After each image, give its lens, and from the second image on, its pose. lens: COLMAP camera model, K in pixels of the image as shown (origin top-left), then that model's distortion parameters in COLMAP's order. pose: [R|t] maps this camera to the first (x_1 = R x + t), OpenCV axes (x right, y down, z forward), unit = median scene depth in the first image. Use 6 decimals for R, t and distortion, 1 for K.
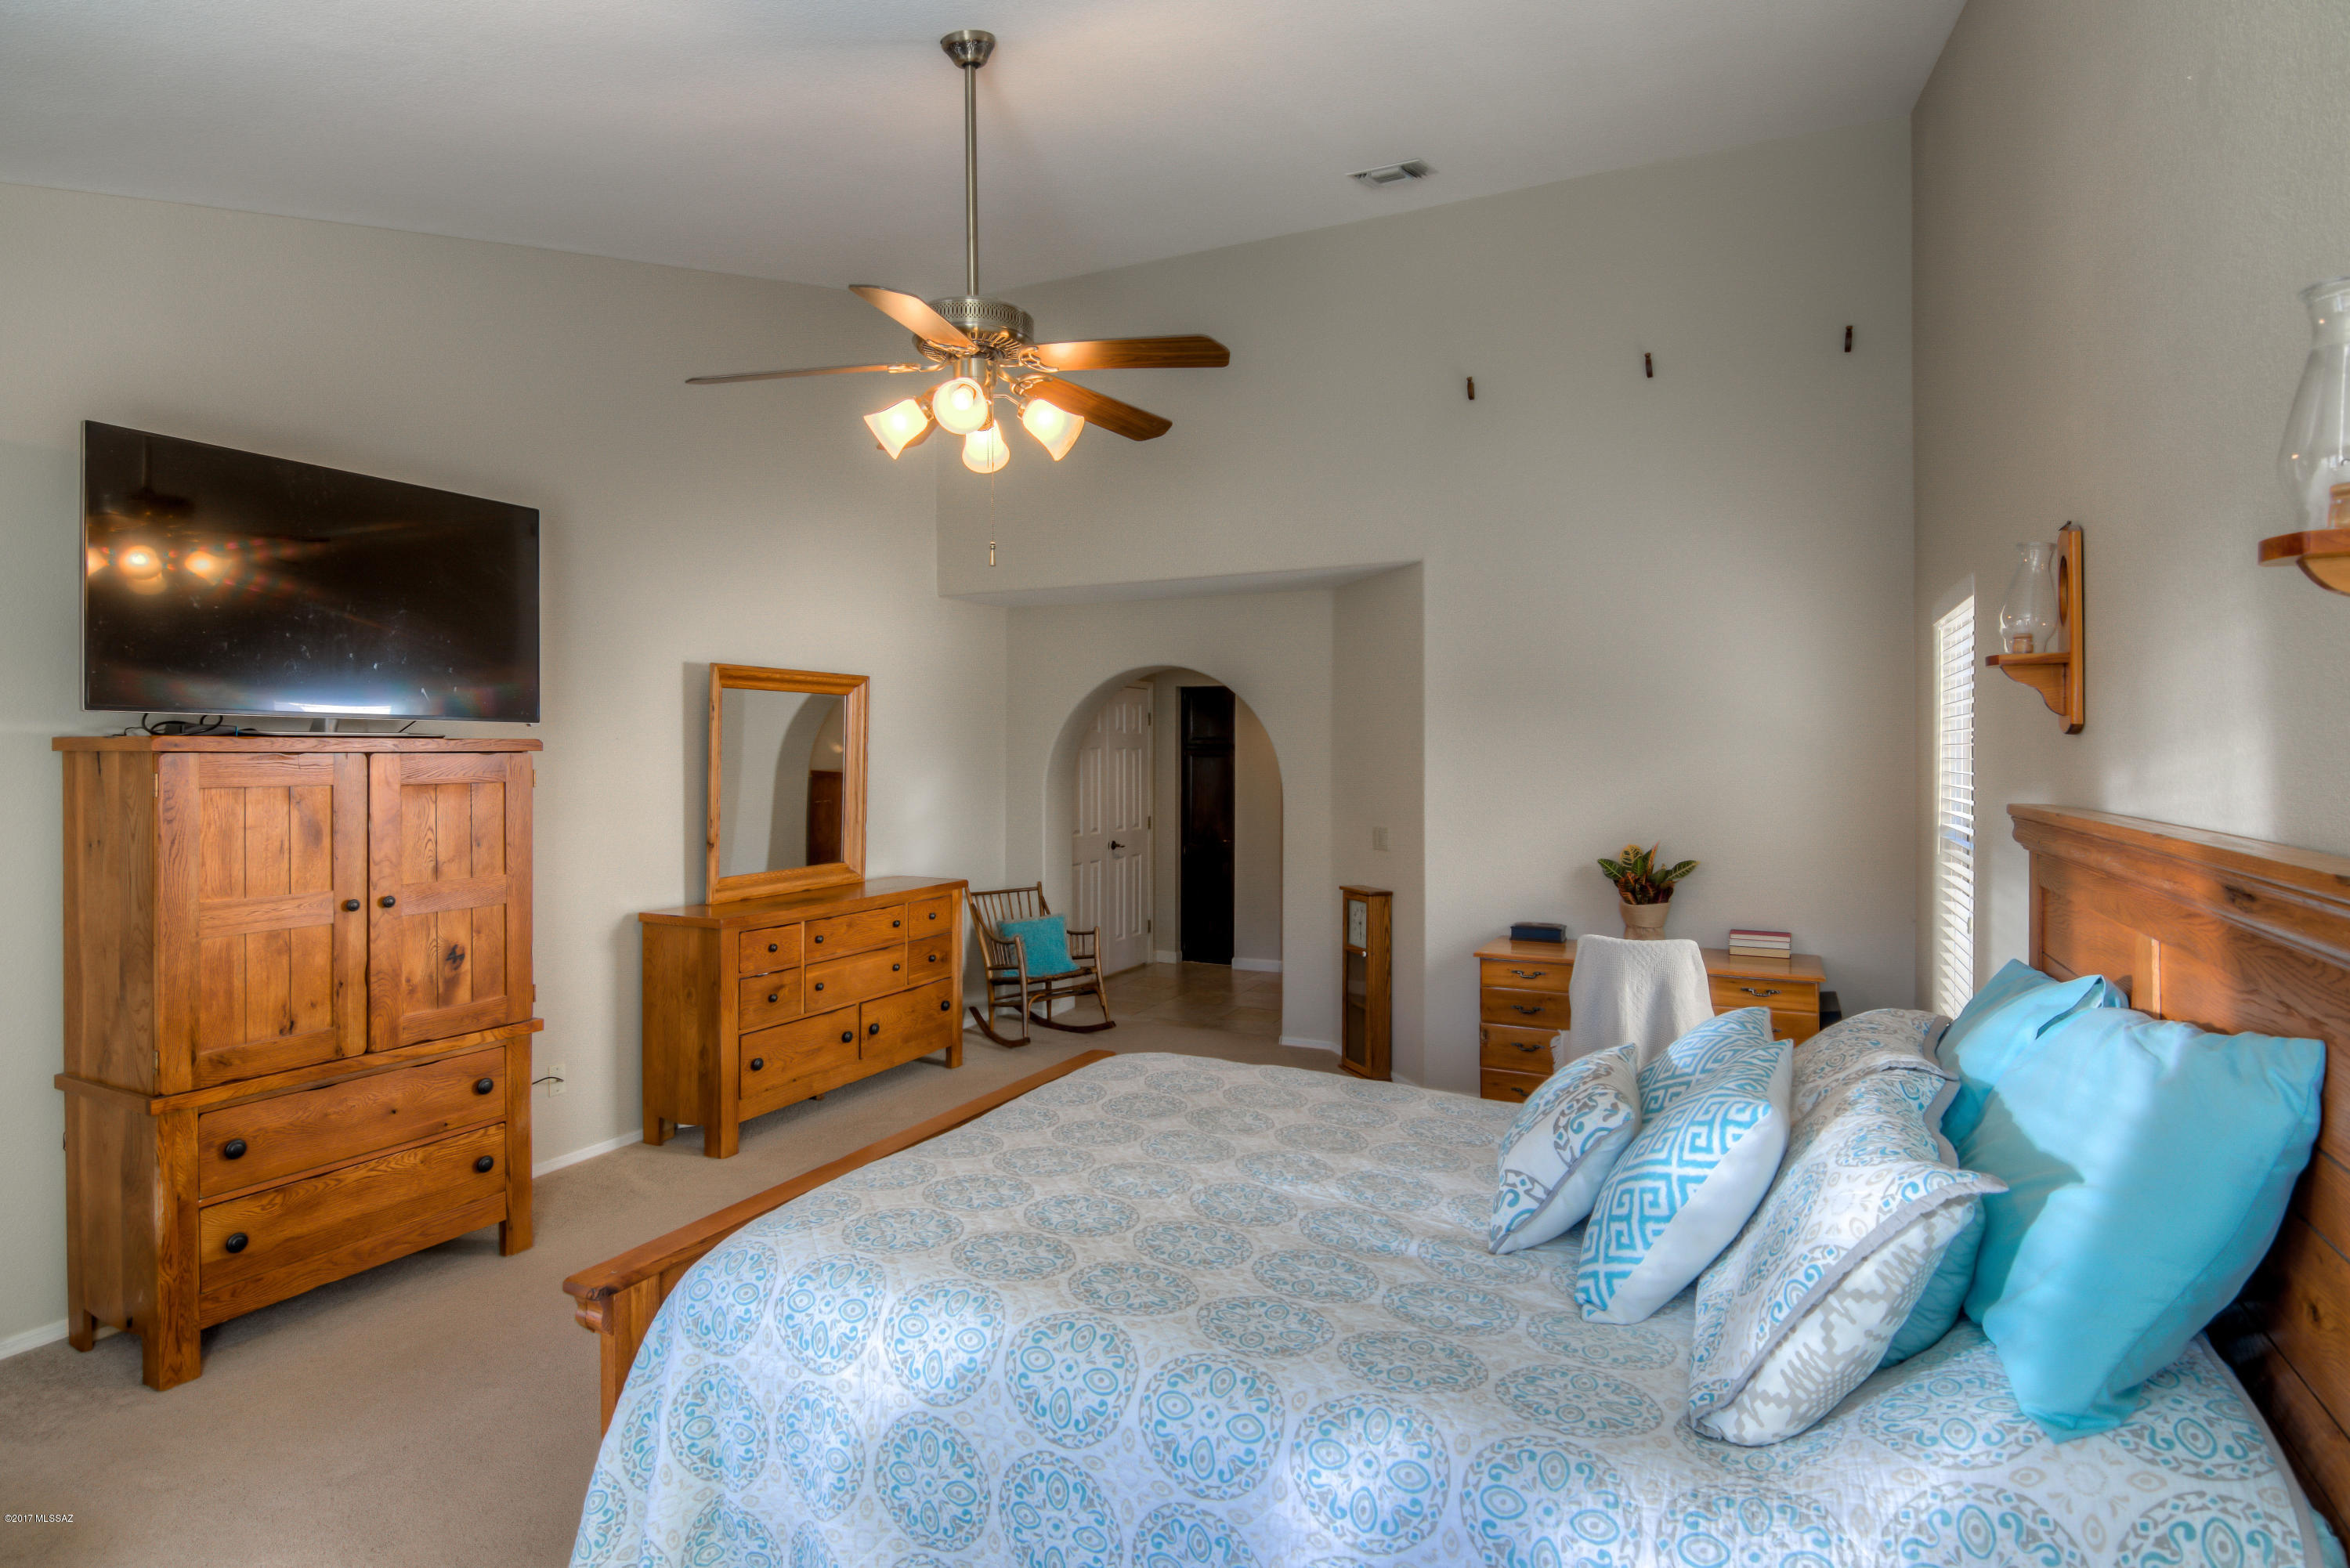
lens RADIAL K [[1252.4, 0, 1161.3], [0, 1252.4, 775.5], [0, 0, 1]] dist [-0.007235, -0.001631]
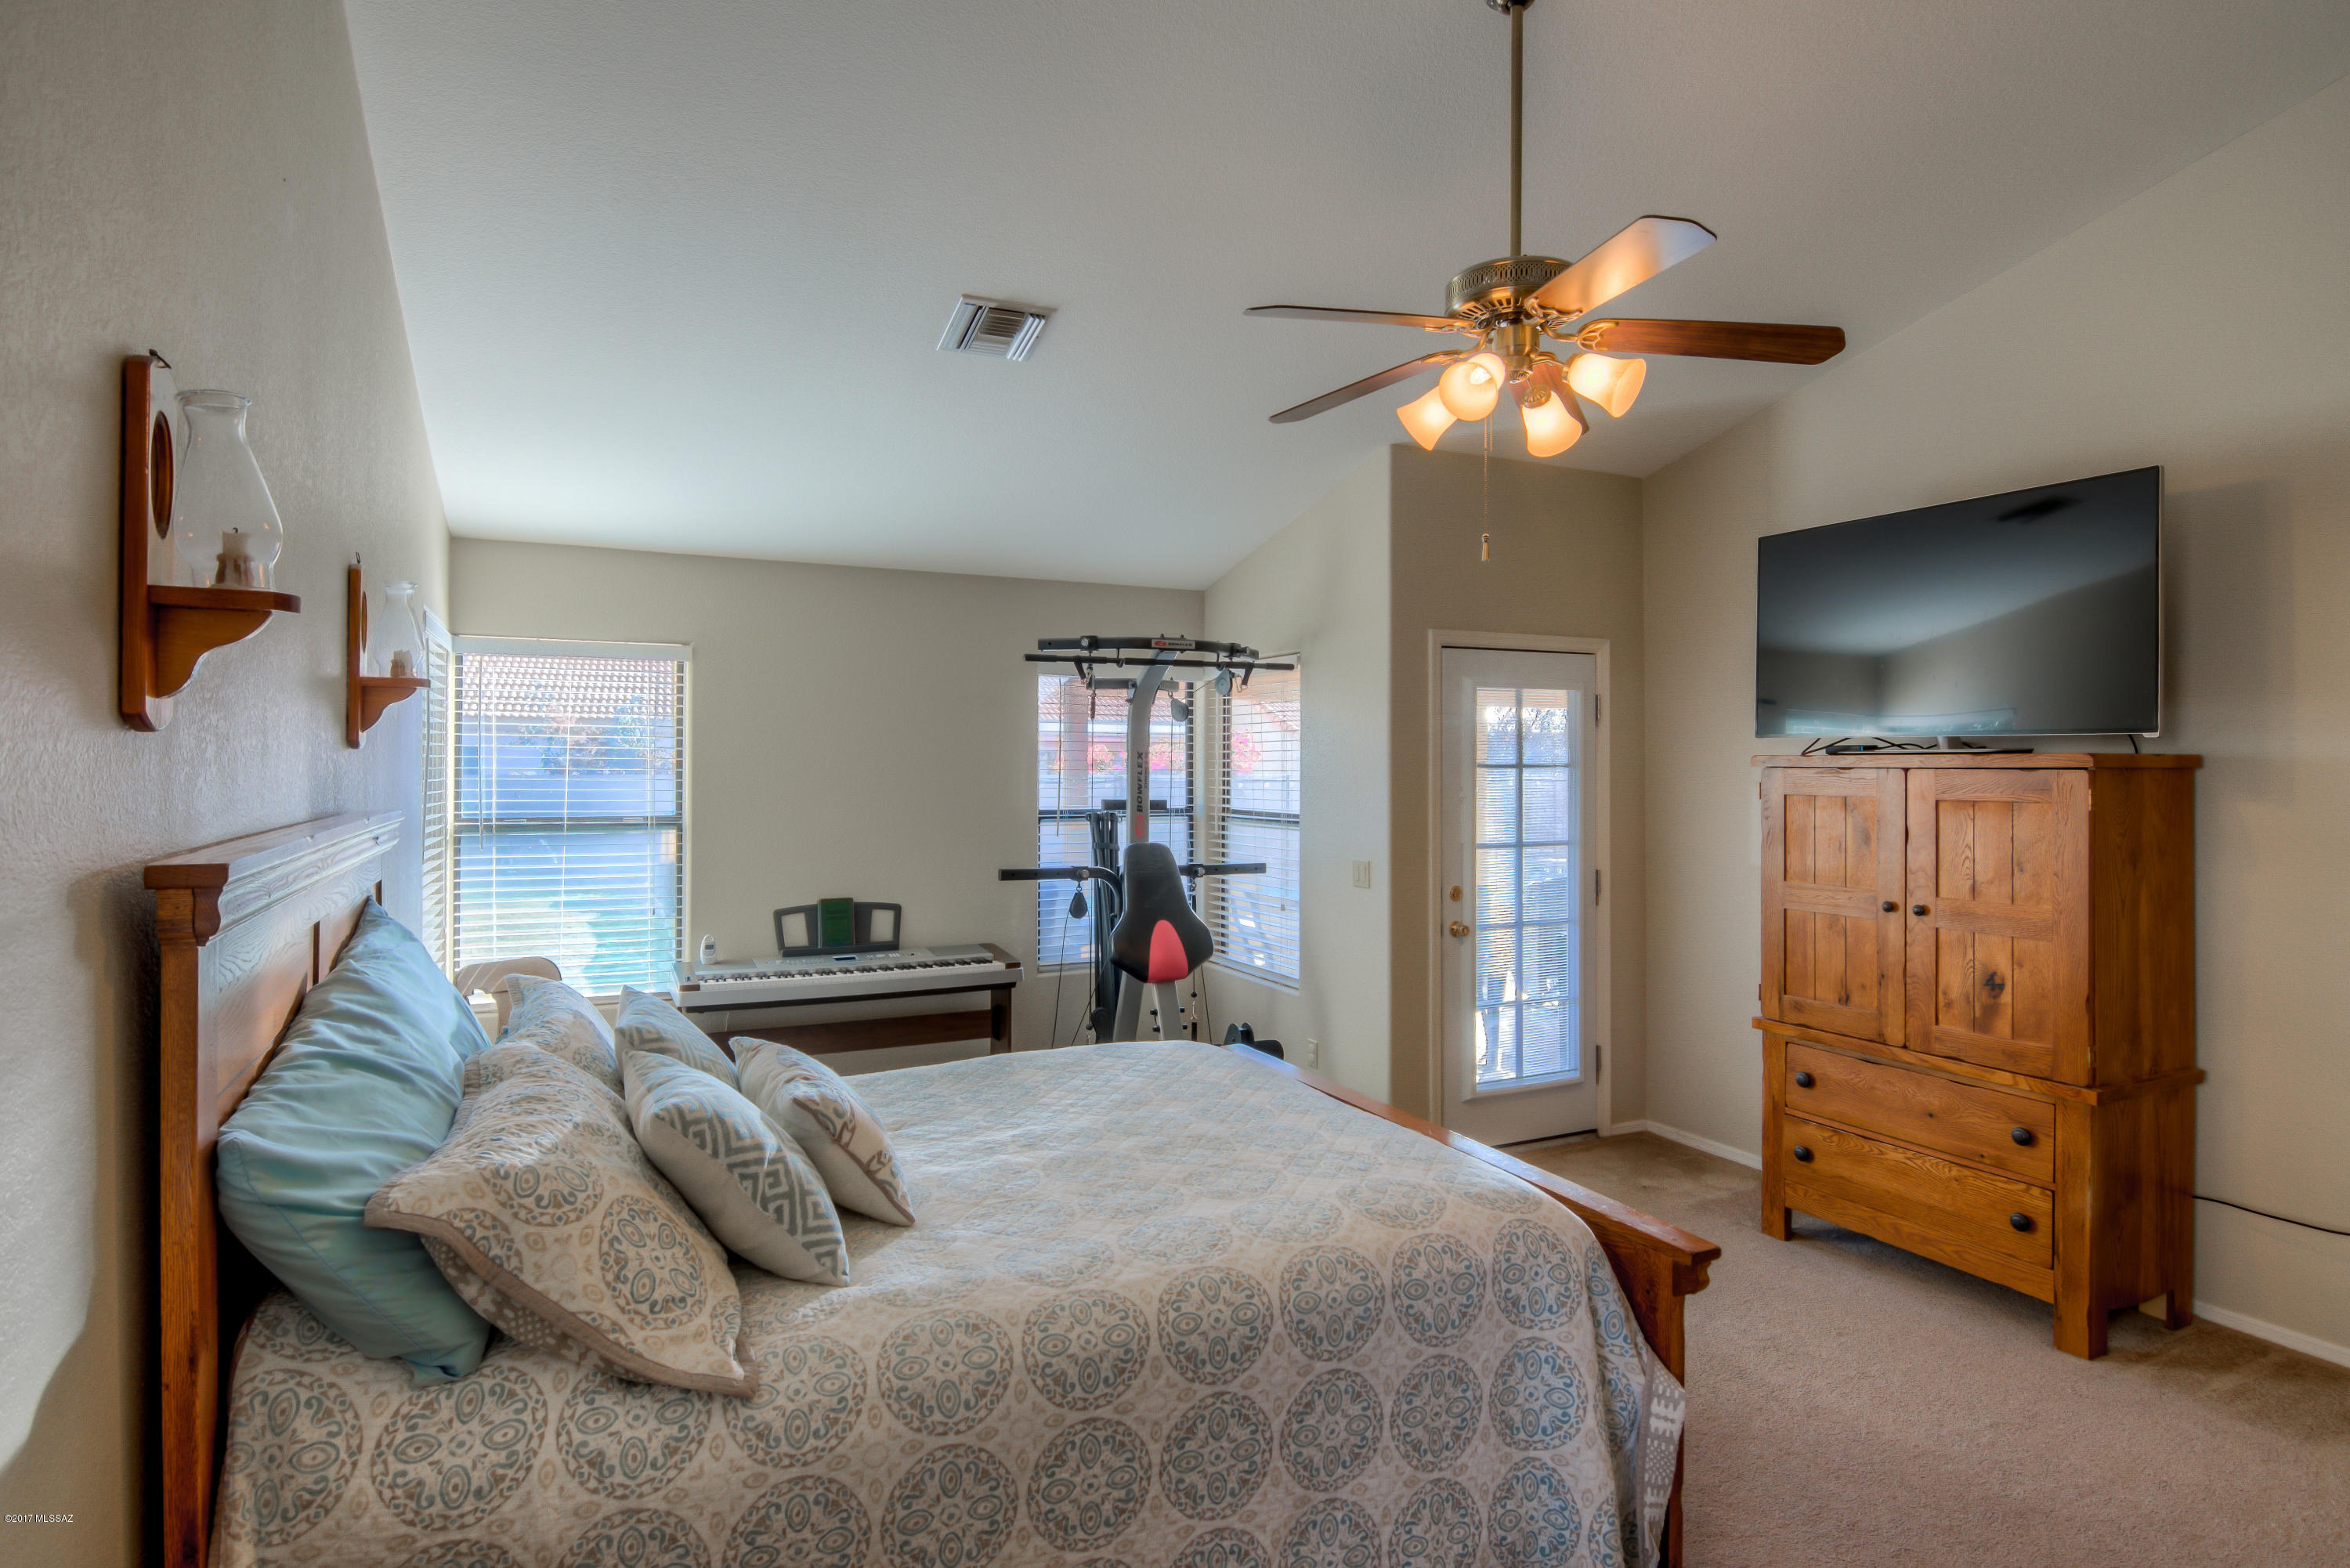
lens RADIAL K [[1252.4, 0, 1155.5], [0, 1252.4, 765.3], [0, 0, 1]] dist [-0.007235, -0.001631]
pose [[-0.629788, -0.001042, -0.776767, 0.601781], [-0.016756, 0.999785, 0.012244, -0.023242], [0.776586, 0.020727, -0.629670, 1.158379]]
